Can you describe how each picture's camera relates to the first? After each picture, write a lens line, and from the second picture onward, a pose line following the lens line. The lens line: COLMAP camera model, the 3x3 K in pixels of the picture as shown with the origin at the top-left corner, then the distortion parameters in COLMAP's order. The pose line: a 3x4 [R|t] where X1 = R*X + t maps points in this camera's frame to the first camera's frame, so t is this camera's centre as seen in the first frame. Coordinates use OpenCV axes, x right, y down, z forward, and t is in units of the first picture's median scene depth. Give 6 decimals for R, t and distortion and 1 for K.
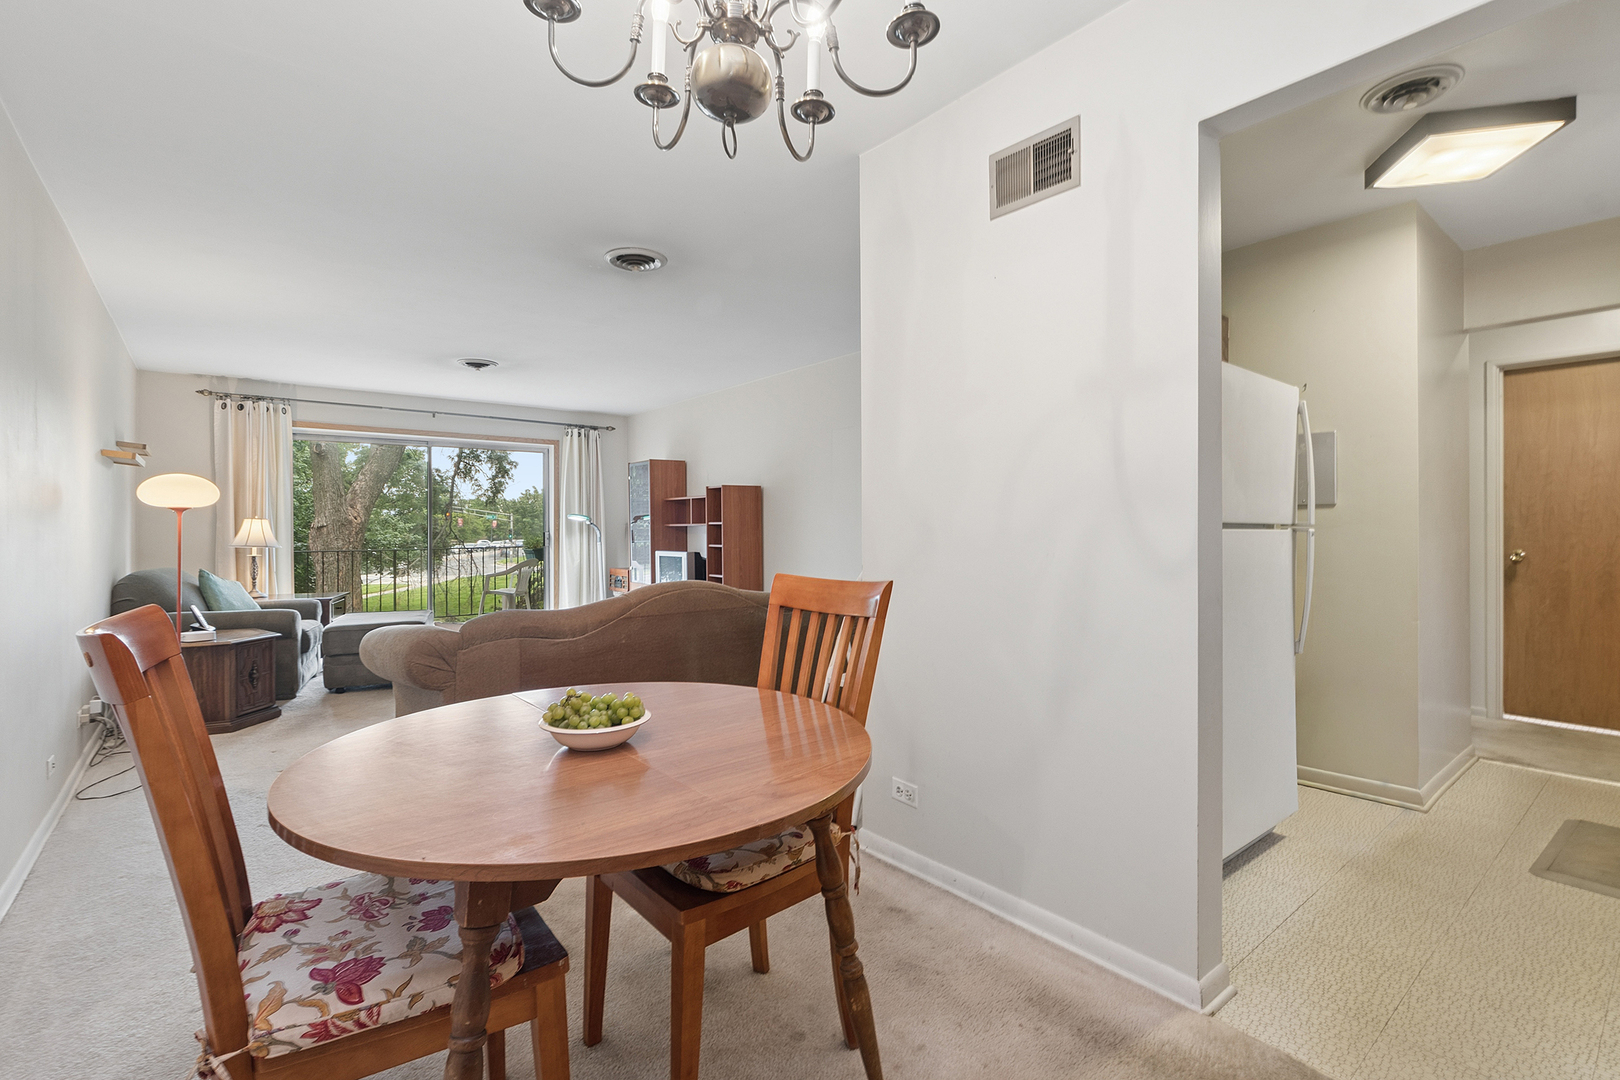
lens RADIAL K [[726.2, 0, 789.7], [0, 726.2, 527.6], [0, 0, 1]] dist [-0.000983, -0.000835]
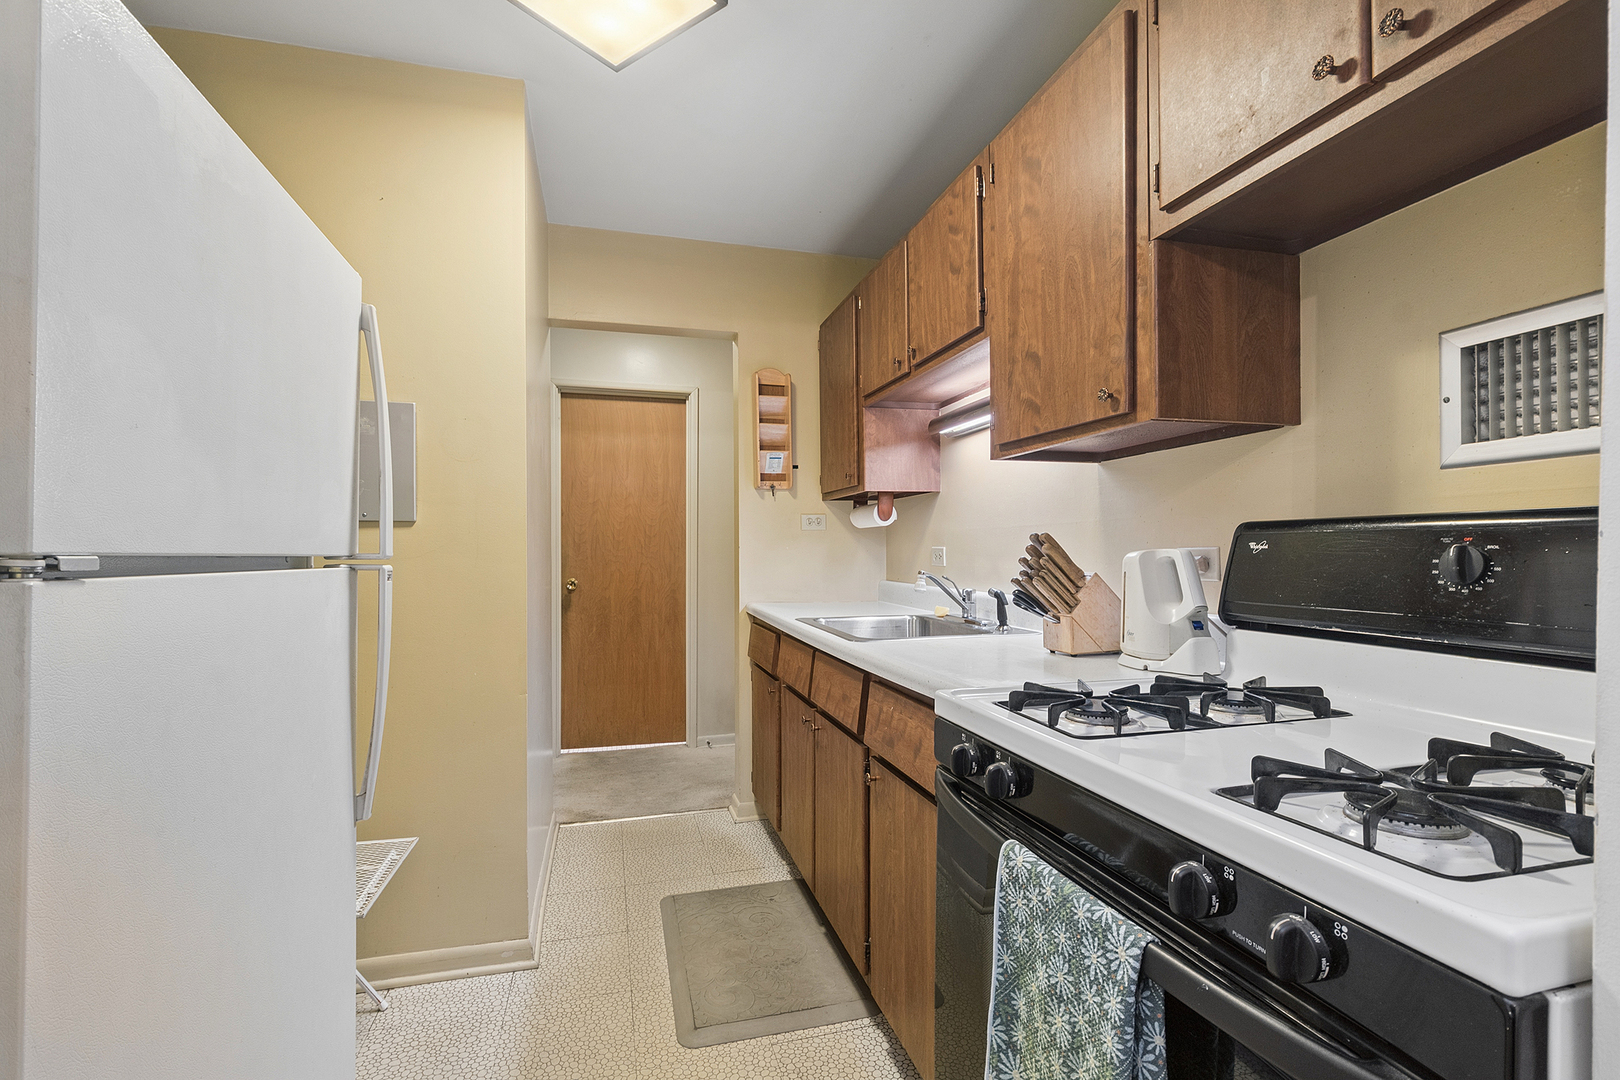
lens RADIAL K [[726.2, 0, 802.9], [0, 726.2, 550.3], [0, 0, 1]] dist [-0.000983, -0.000835]
pose [[0.391341, -0.000182, 0.920246, 0.228876], [0.003061, 0.999995, -0.001104, -0.004857], [-0.920241, 0.003249, 0.391340, 0.333296]]
